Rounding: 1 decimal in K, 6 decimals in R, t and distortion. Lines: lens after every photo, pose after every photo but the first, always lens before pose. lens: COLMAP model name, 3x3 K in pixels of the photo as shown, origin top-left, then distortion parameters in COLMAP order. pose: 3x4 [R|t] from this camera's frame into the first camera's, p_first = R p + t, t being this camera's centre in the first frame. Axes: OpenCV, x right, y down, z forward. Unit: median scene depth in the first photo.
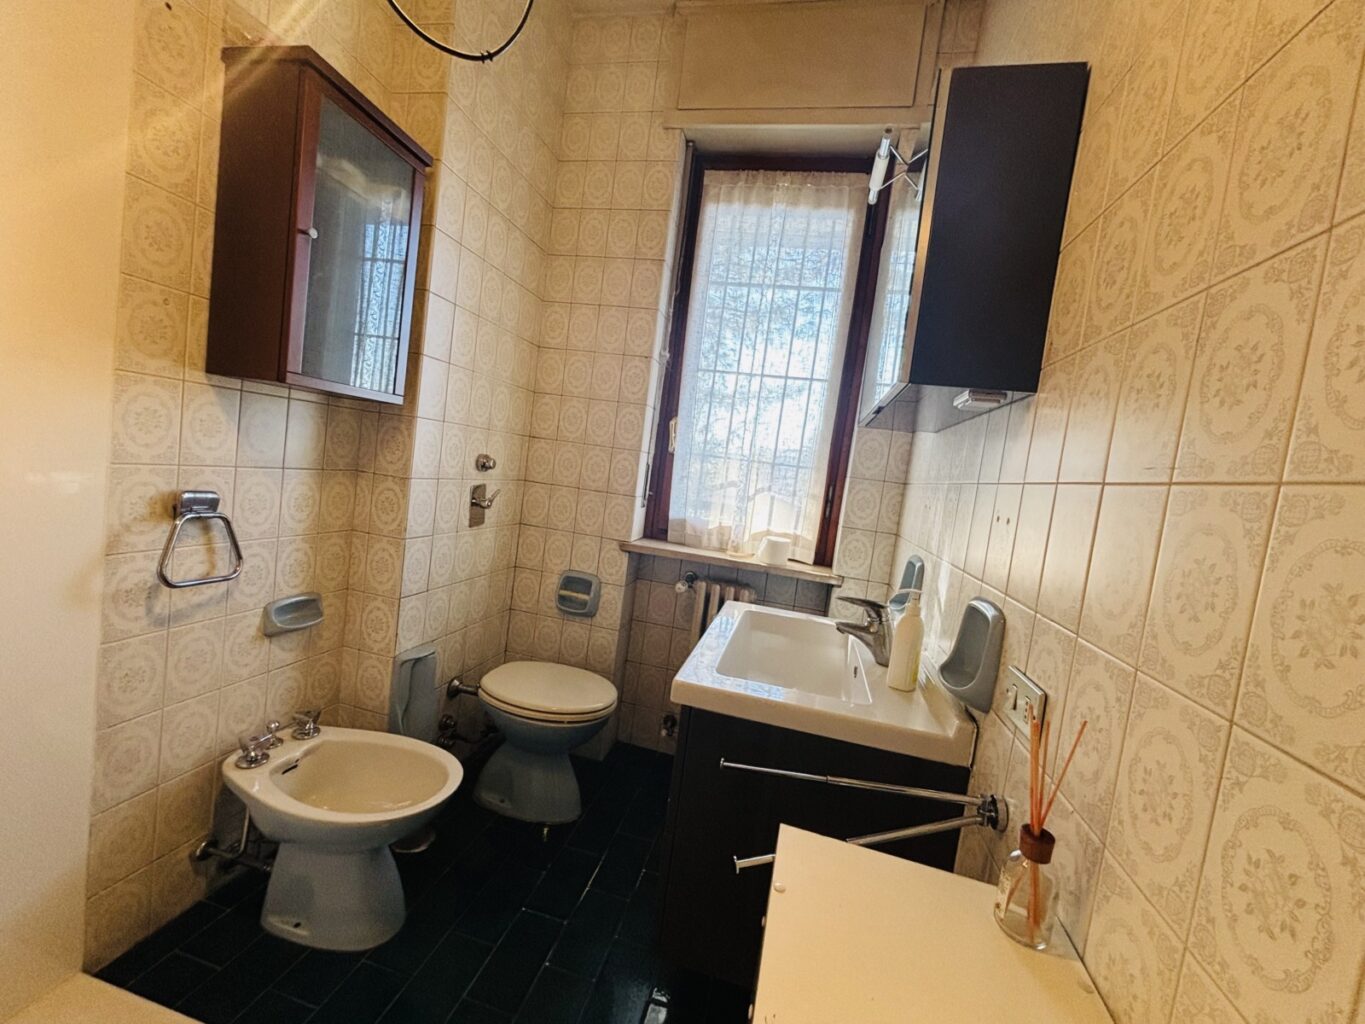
lens RADIAL K [[548.9, 0, 682.2], [0, 548.9, 506.8], [0, 0, 1]] dist [0.030168, -0.010035]
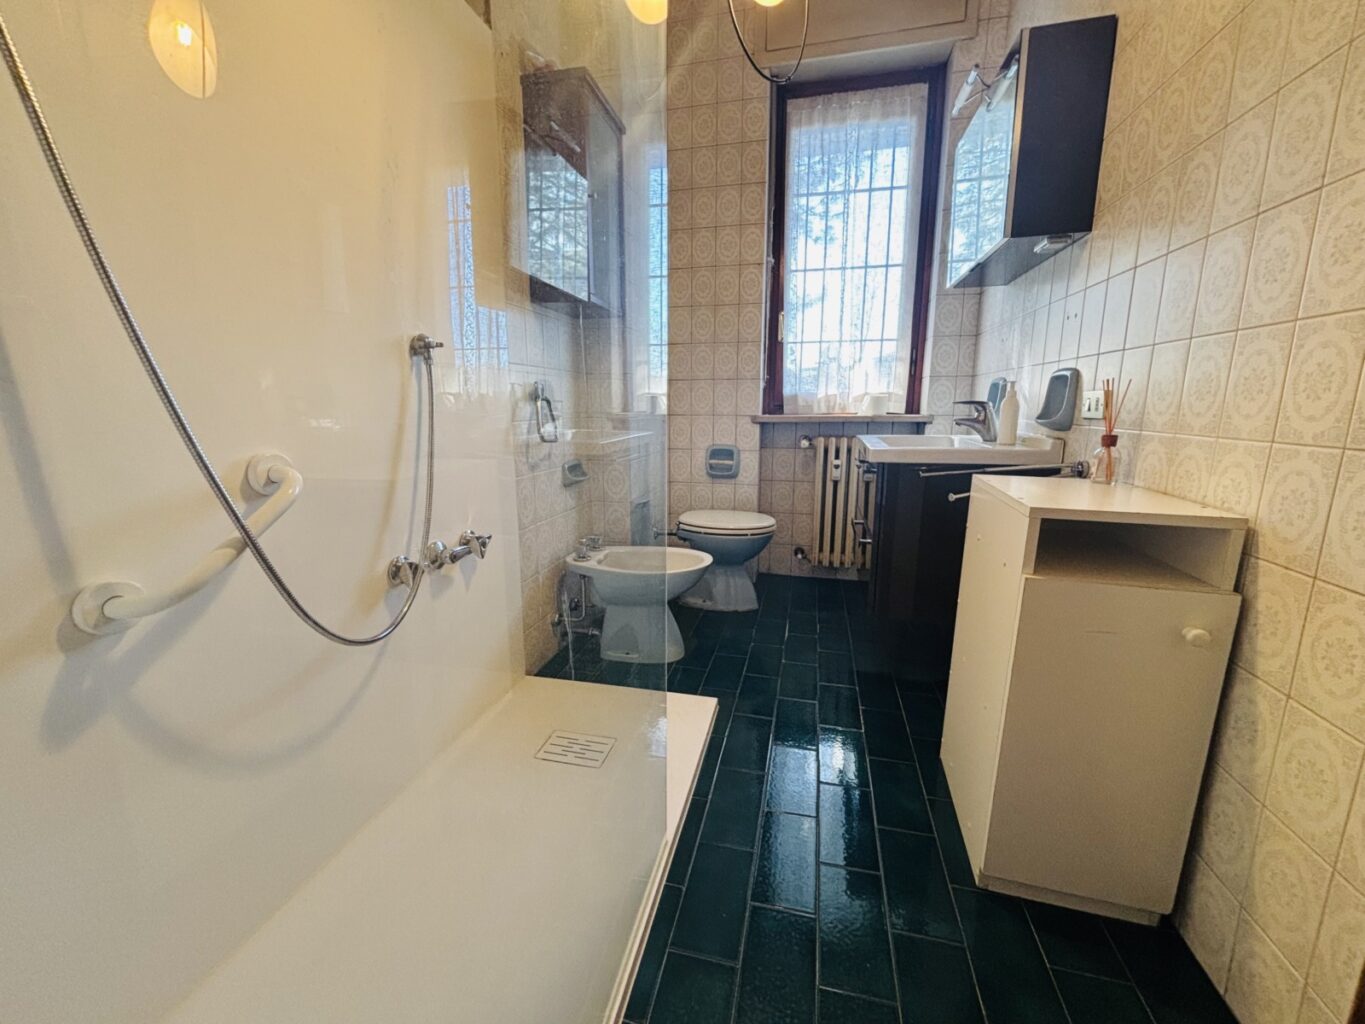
lens RADIAL K [[545.2, 0, 684.5], [0, 545.2, 509.9], [0, 0, 1]] dist [-0.001042, -0.000283]
pose [[0.991263, -0.125060, -0.041922, -0.262213], [0.129265, 0.984299, 0.120191, 0.113495], [0.026233, -0.124560, 0.991865, -0.325092]]
